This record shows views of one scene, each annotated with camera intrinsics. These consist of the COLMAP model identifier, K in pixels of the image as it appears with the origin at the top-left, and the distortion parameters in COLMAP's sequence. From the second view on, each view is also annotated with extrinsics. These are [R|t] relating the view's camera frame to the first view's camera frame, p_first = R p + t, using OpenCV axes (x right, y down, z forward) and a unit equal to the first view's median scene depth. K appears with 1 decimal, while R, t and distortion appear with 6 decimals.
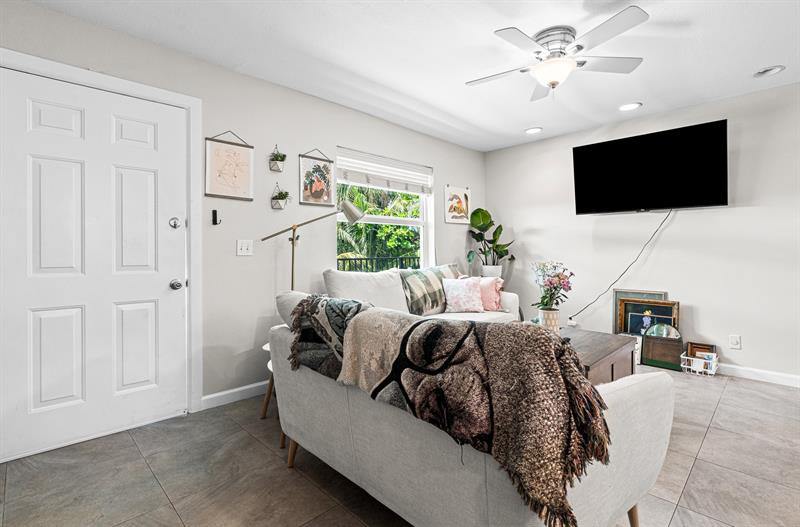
lens RADIAL K [[382.3, 0, 395.6], [0, 382.3, 256.7], [0, 0, 1]] dist [-0.000464, 0.000427]
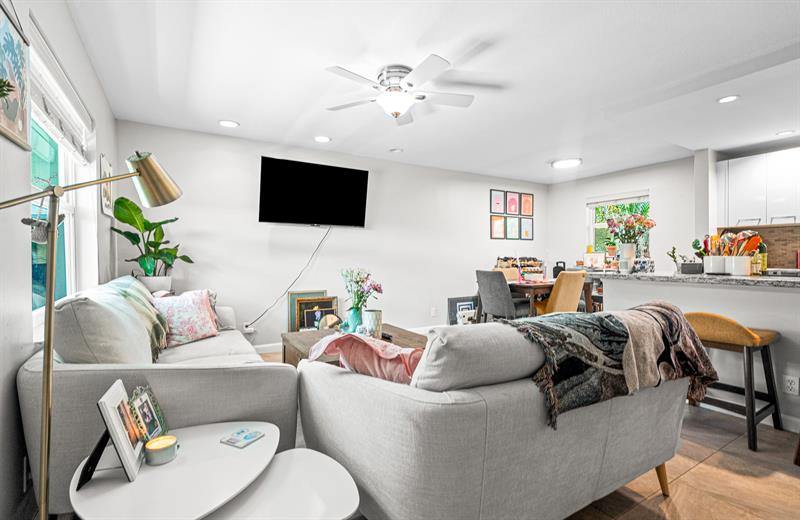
lens RADIAL K [[355.7, 0, 400.0], [0, 355.7, 260.0], [0, 0, 1]] dist [0.000078, 0.000261]
pose [[0.240134, -0.002195, 0.970737, -0.526622], [0.010875, 0.999941, -0.000429, -0.007152], [-0.970679, 0.010660, 0.240144, 0.611067]]
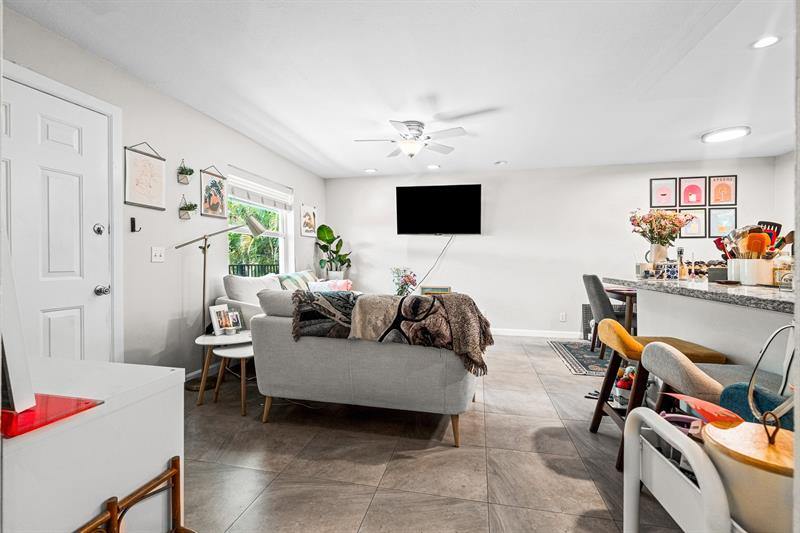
lens RADIAL K [[365.5, 0, 400.0], [0, 365.5, 266.5], [0, 0, 1]] dist [-0.000717, 0.000128]
pose [[0.838902, -0.000684, 0.544282, -0.377417], [-0.001788, 0.999990, 0.004013, 0.003961], [-0.544280, -0.004340, 0.838893, -0.204807]]
